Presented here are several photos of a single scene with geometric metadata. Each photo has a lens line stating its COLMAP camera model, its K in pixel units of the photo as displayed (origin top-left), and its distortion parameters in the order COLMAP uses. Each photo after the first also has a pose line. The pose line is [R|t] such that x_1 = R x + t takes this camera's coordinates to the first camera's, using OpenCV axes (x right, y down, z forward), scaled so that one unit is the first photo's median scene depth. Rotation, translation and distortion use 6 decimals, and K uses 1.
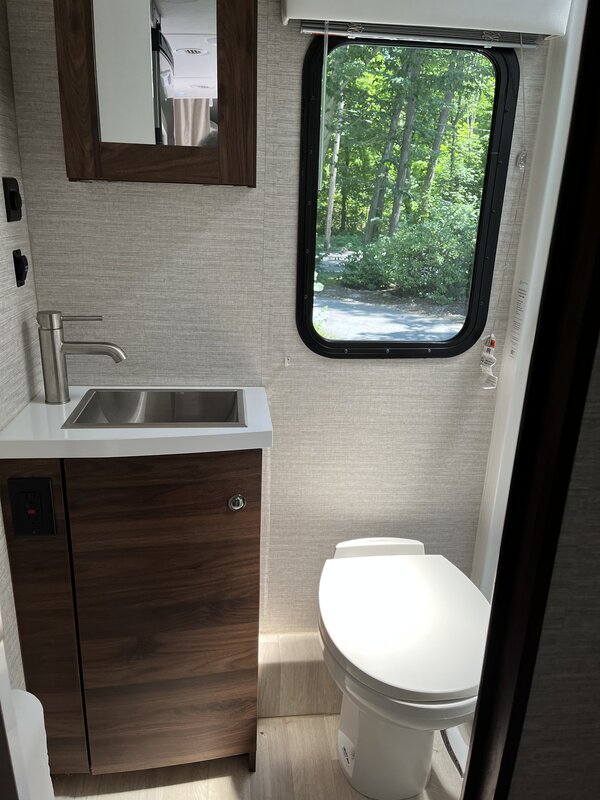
lens RADIAL K [[603.6, 0, 303.0], [0, 603.6, 400.9], [0, 0, 1]] dist [0.048500, -0.063001]
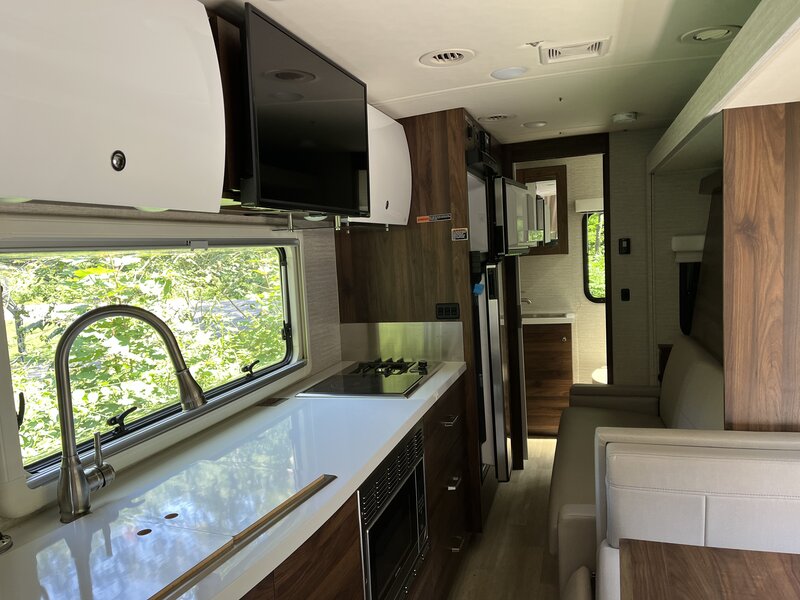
lens RADIAL K [[603.6, 0, 396.6], [0, 603.6, 300.9], [0, 0, 1]] dist [0.048500, -0.063001]
pose [[0.911366, -0.046033, -0.409014, 0.441727], [-0.049173, 0.974432, -0.219237, 0.751184], [0.408648, 0.219917, 0.885801, -2.509788]]
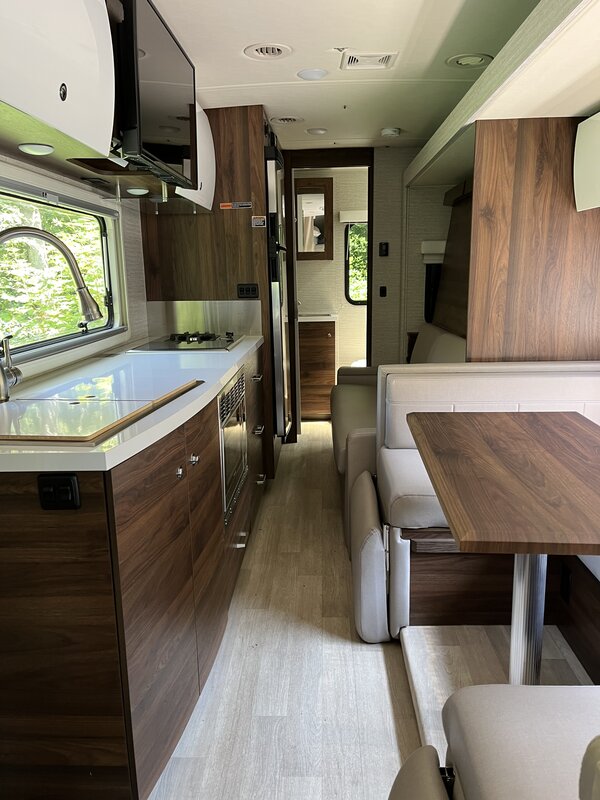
lens RADIAL K [[603.6, 0, 311.4], [0, 603.6, 402.1], [0, 0, 1]] dist [0.048500, -0.063001]
pose [[0.990256, -0.019072, -0.137949, 0.314177], [0.003072, 0.993328, -0.115284, 1.050285], [0.139227, 0.113737, 0.983707, -2.873263]]
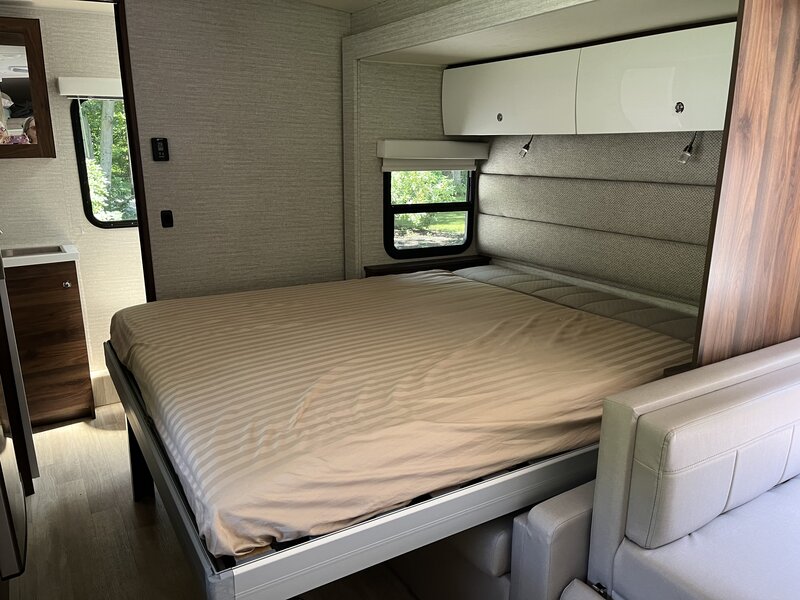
lens RADIAL K [[603.6, 0, 403.6], [0, 603.6, 301.3], [0, 0, 1]] dist [0.048500, -0.063001]
pose [[0.902751, -0.140267, 0.406652, 0.105447], [0.164062, 0.986157, -0.024054, 0.501849], [-0.397648, 0.088431, 0.913267, -1.727975]]
